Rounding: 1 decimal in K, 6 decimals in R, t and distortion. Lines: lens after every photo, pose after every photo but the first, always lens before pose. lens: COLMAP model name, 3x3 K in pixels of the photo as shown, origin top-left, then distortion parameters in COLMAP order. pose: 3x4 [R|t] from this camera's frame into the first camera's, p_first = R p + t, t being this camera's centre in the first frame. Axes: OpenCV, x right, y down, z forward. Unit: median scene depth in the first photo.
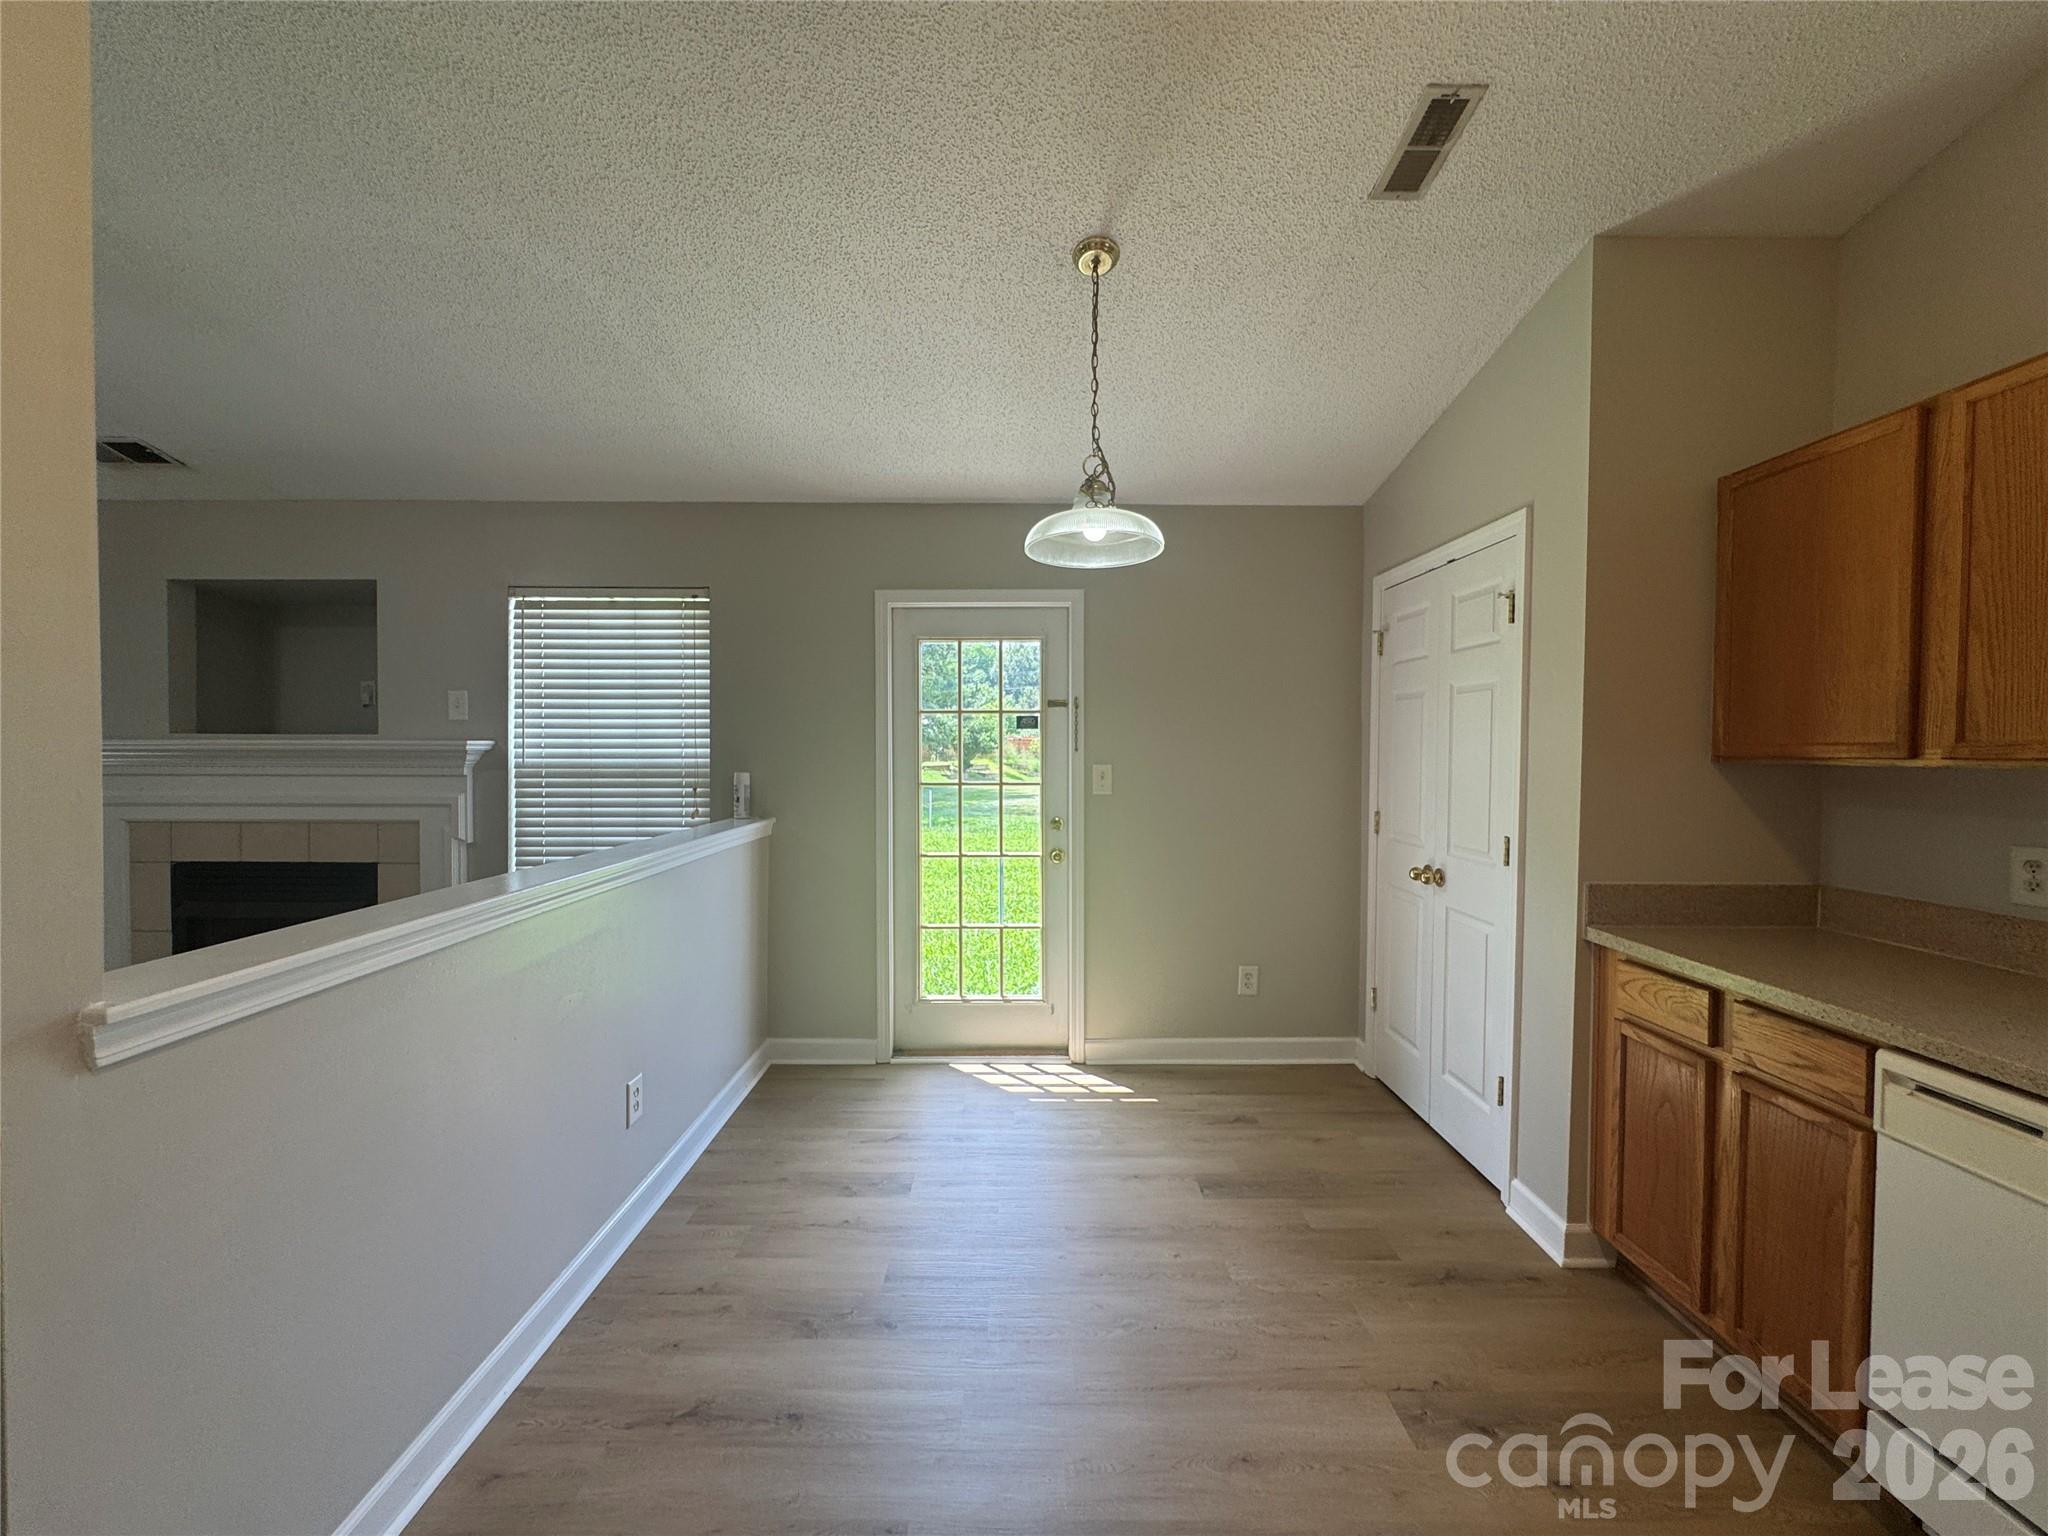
lens RADIAL K [[828.7, 0, 1024.0], [0, 828.7, 768.0], [0, 0, 1]] dist [0.011622, 0.000067]
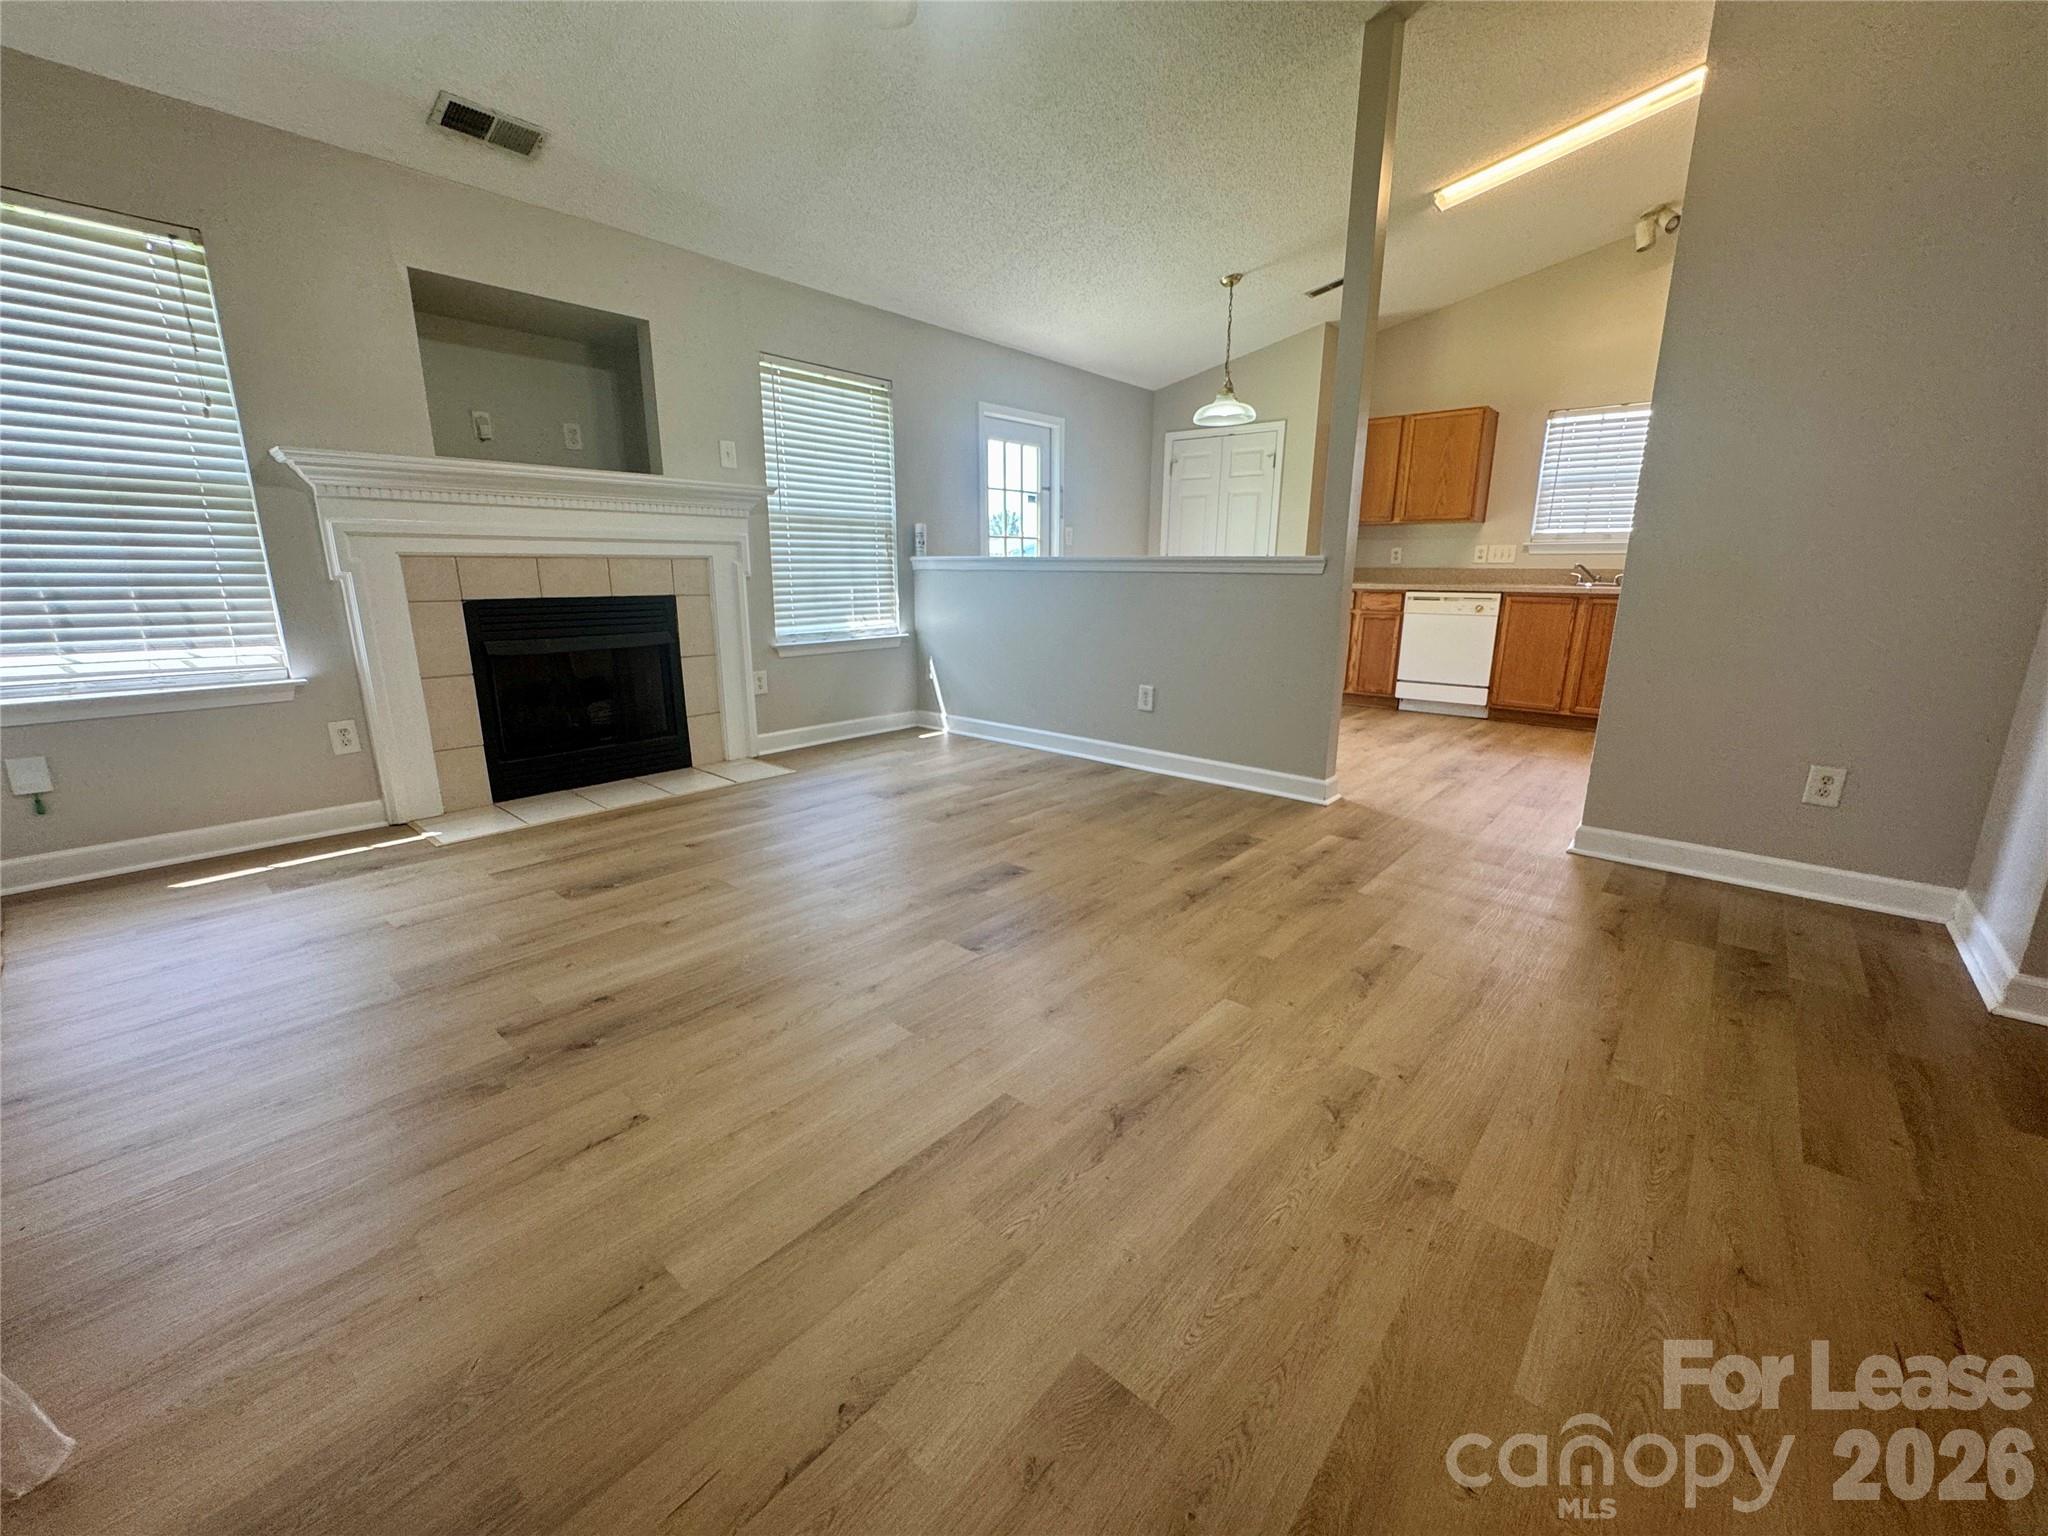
lens RADIAL K [[828.7, 0, 1024.0], [0, 828.7, 768.0], [0, 0, 1]] dist [0.011622, 0.000067]
pose [[0.652281, -0.180370, 0.736204, -1.353893], [0.010519, 0.973335, 0.229148, 0.089984], [-0.757904, -0.141725, 0.636785, -0.116436]]
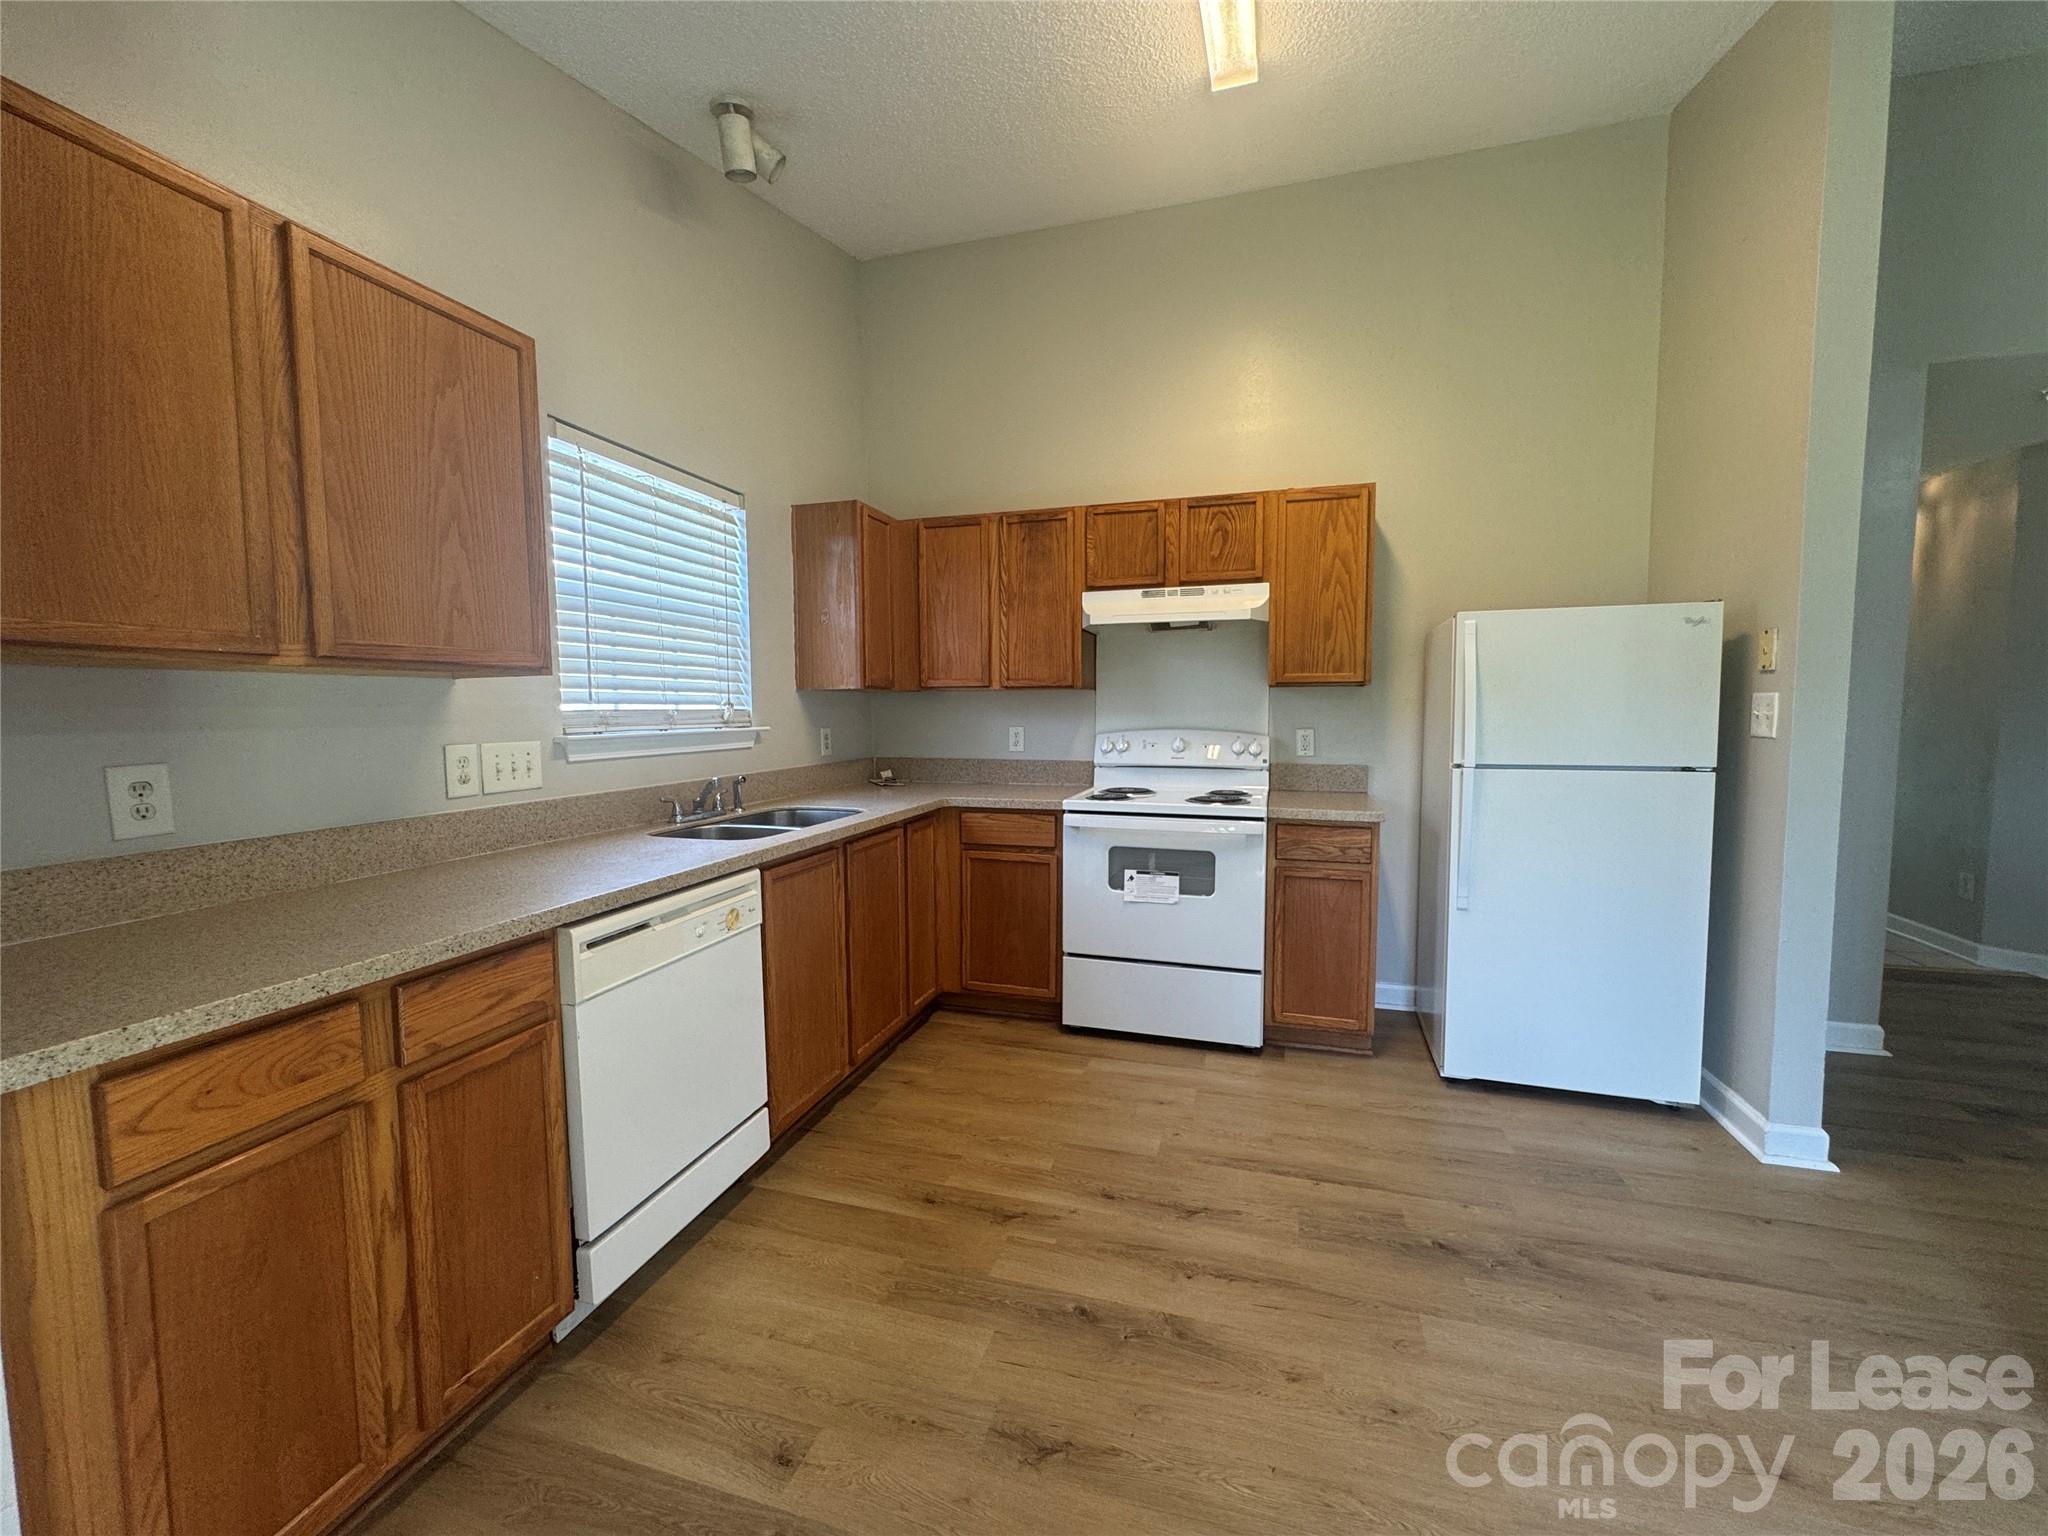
lens RADIAL K [[828.7, 0, 1024.0], [0, 828.7, 768.0], [0, 0, 1]] dist [0.011622, 0.000067]
pose [[-0.959467, -0.017540, 0.281276, 0.066739], [0.009085, 0.995618, 0.093076, 0.013534], [-0.281676, 0.091859, -0.955103, 0.752860]]
